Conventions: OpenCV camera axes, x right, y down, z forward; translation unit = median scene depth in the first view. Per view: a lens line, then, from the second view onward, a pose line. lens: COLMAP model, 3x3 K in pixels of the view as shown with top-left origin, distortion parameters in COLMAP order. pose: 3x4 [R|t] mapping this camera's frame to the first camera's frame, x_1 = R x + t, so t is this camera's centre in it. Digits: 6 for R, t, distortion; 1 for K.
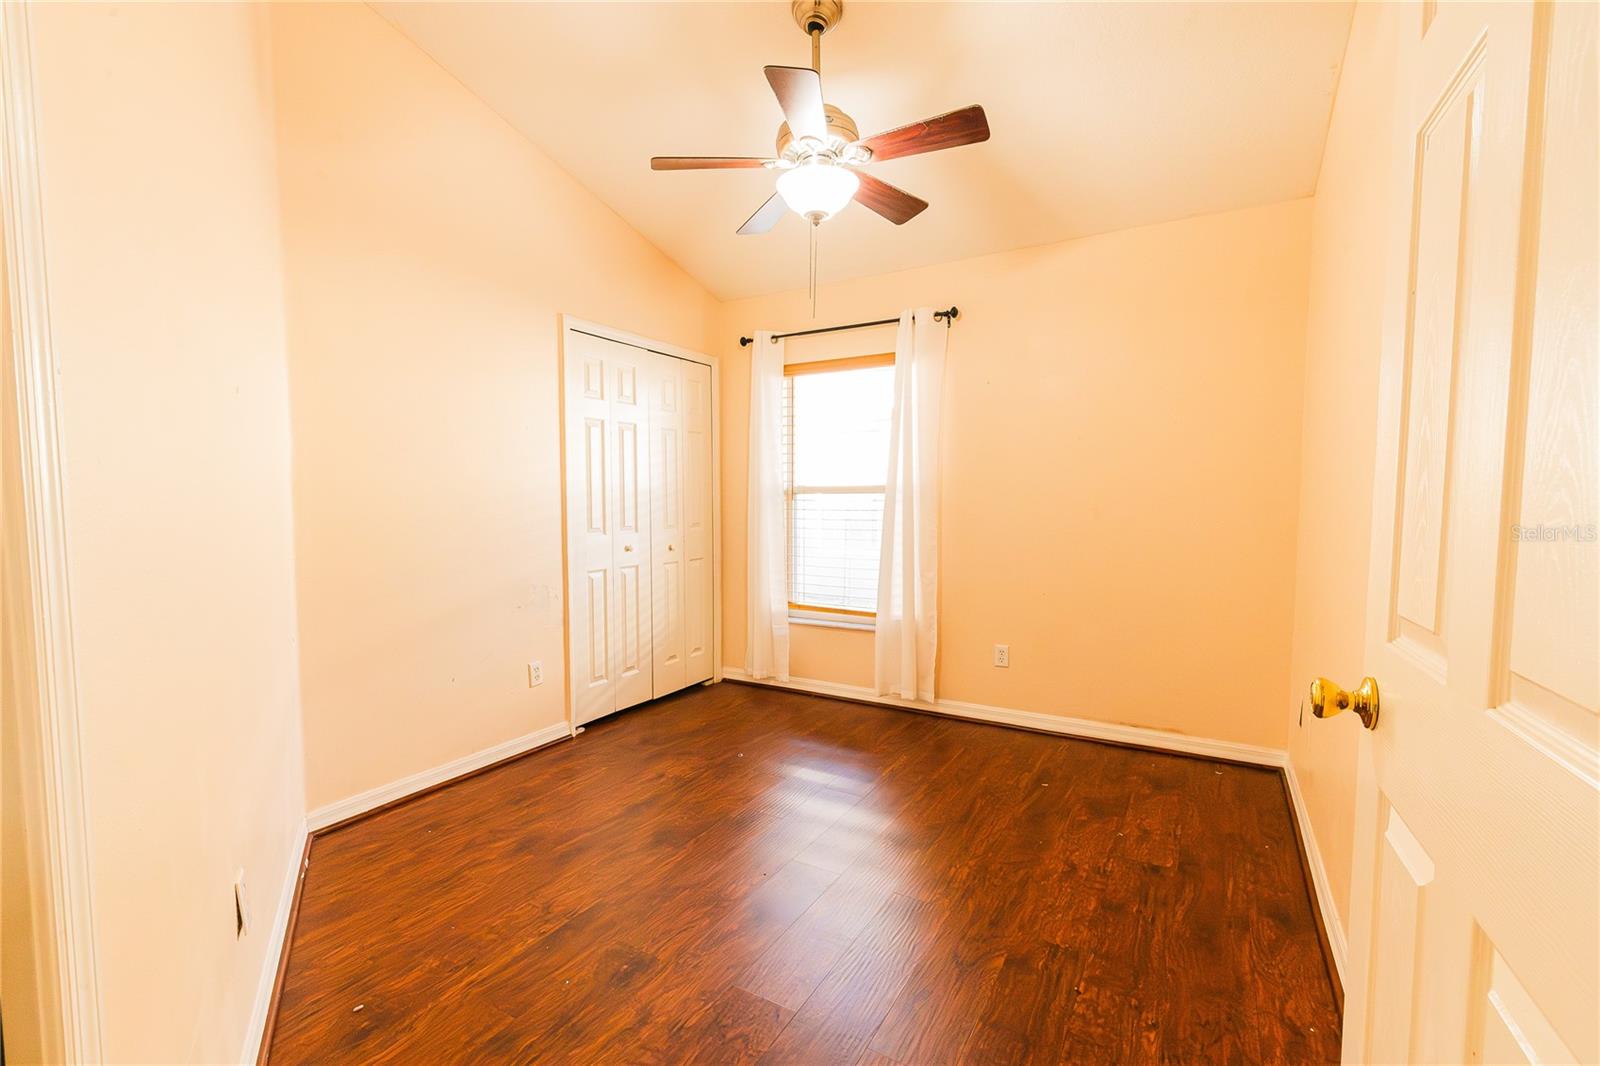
lens RADIAL K [[654.2, 0, 793.8], [0, 654.2, 522.1], [0, 0, 1]] dist [-0.001764, -0.000148]
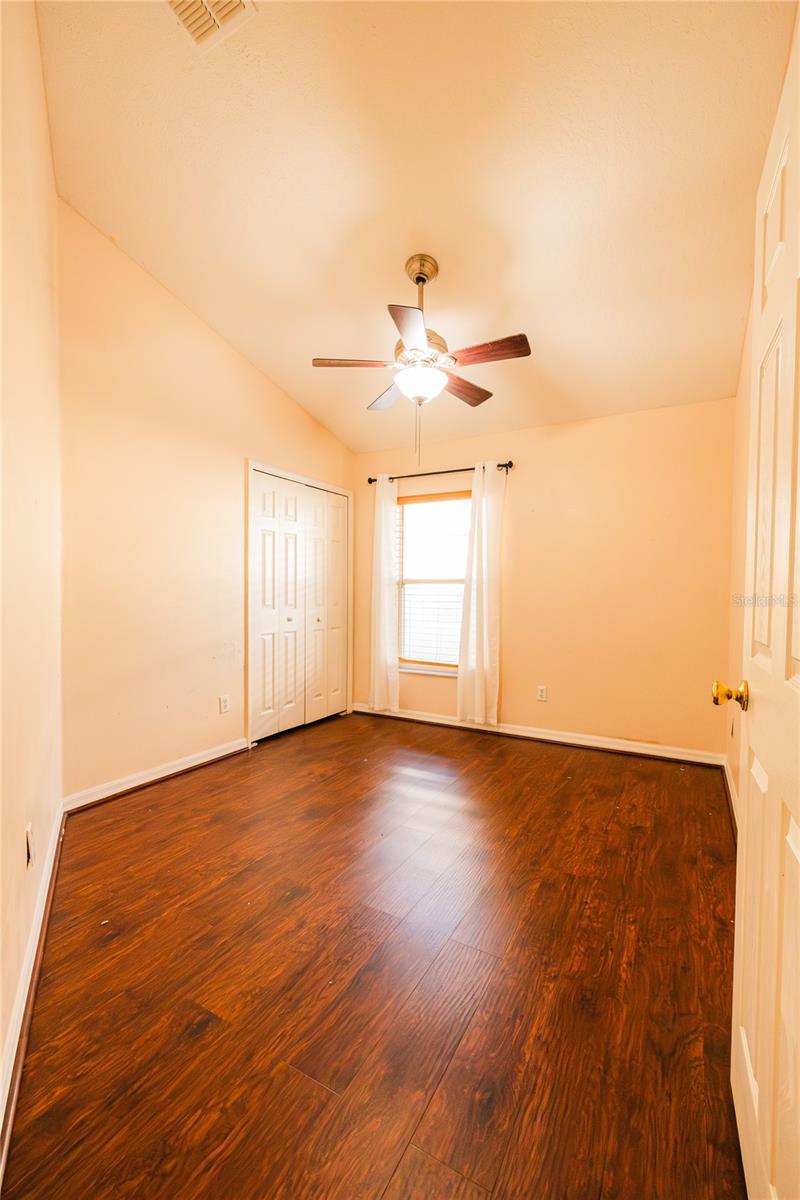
lens RADIAL K [[490.6, 0, 426.3], [0, 490.6, 605.2], [0, 0, 1]] dist [-0.001764, -0.000148]
pose [[0.998583, 0.008883, 0.052465, -0.006933], [-0.007169, 0.999438, -0.032753, 0.050461], [-0.052726, 0.032330, 0.998086, -0.131688]]
